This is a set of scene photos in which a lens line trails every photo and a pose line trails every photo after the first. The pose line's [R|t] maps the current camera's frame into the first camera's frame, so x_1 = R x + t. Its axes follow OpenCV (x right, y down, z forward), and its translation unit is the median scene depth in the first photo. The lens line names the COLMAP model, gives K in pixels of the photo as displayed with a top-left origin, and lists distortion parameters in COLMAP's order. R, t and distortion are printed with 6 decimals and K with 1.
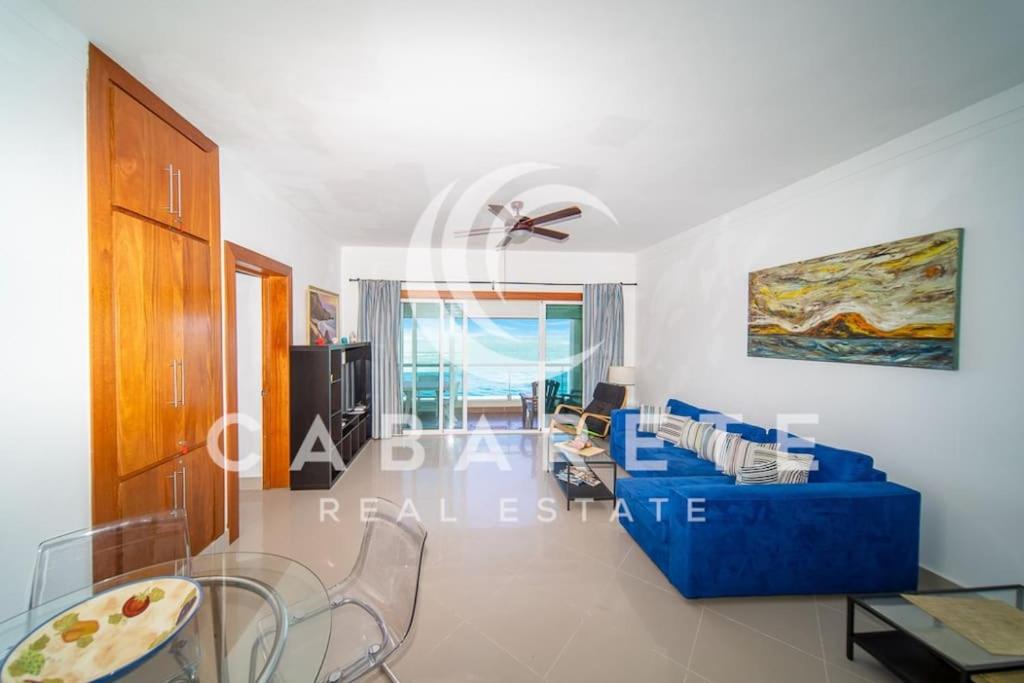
lens RADIAL K [[332.4, 0, 483.8], [0, 332.4, 344.0], [0, 0, 1]] dist [0.008783, 0.000143]
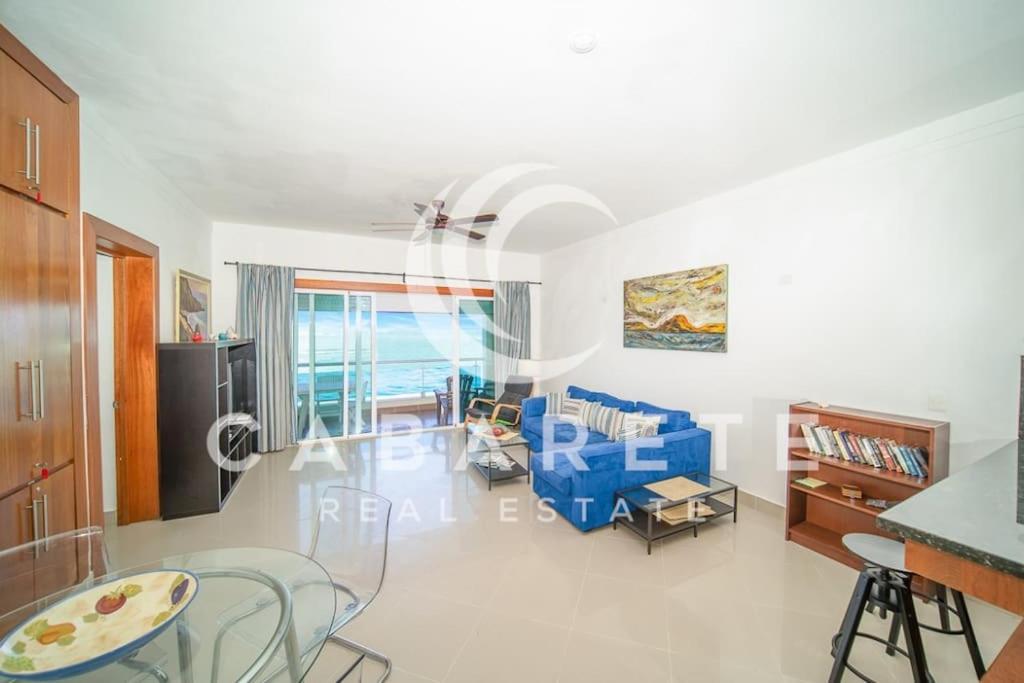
lens RADIAL K [[380.1, 0, 512.0], [0, 380.1, 341.5], [0, 0, 1]] dist [-0.035332, 0.017879]
pose [[0.930413, -0.010716, 0.366357, -0.110645], [0.009276, 0.999941, 0.005691, 0.002877], [-0.366396, -0.001896, 0.930457, -0.156037]]
